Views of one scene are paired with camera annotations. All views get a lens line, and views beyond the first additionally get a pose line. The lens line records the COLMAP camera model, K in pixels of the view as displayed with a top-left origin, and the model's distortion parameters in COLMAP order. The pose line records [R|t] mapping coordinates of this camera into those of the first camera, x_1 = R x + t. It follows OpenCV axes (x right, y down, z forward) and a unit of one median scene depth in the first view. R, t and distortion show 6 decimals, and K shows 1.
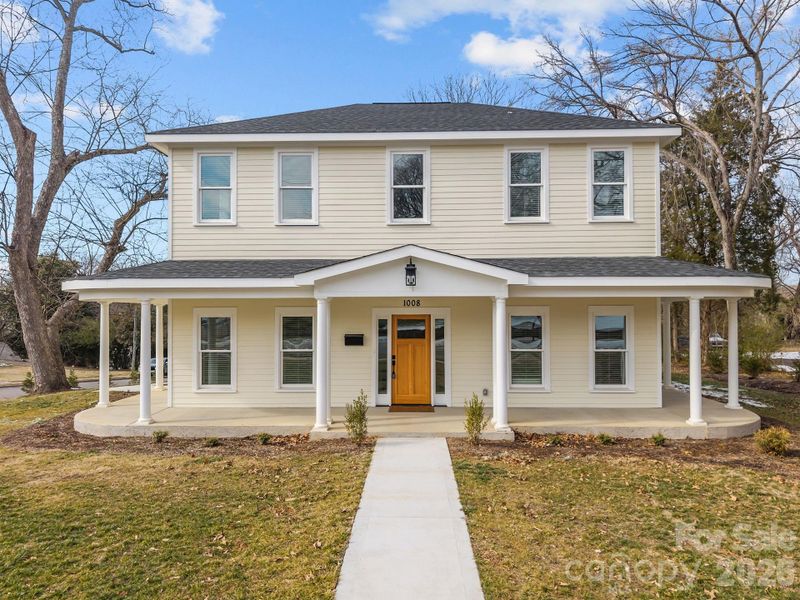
lens RADIAL K [[541.2, 0, 404.5], [0, 541.2, 294.5], [0, 0, 1]] dist [-0.002254, -0.008021]
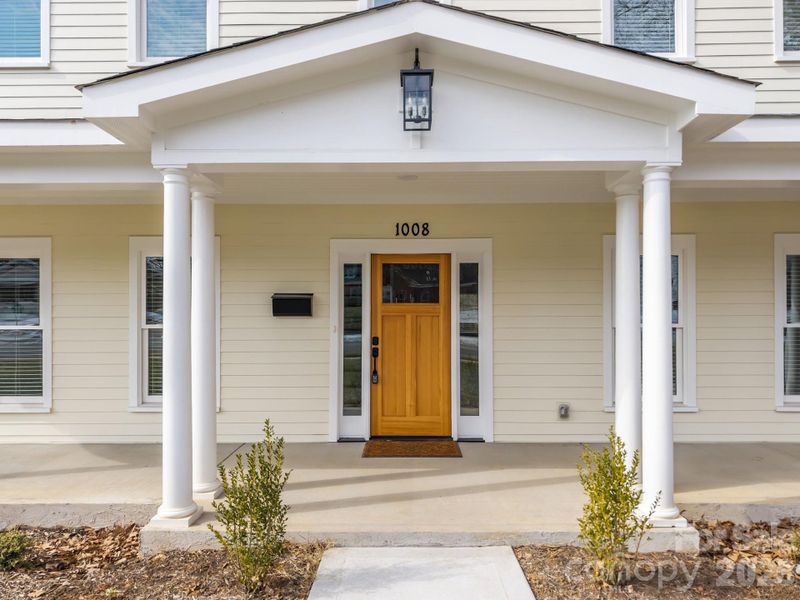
lens RADIAL K [[541.2, 0, 396.1], [0, 541.2, 305.1], [0, 0, 1]] dist [-0.002254, -0.008021]
pose [[0.999994, 0.000633, 0.003401, -0.002475], [-0.000678, 0.999911, 0.013349, 0.077805], [-0.003393, -0.013352, 0.999905, 0.514308]]
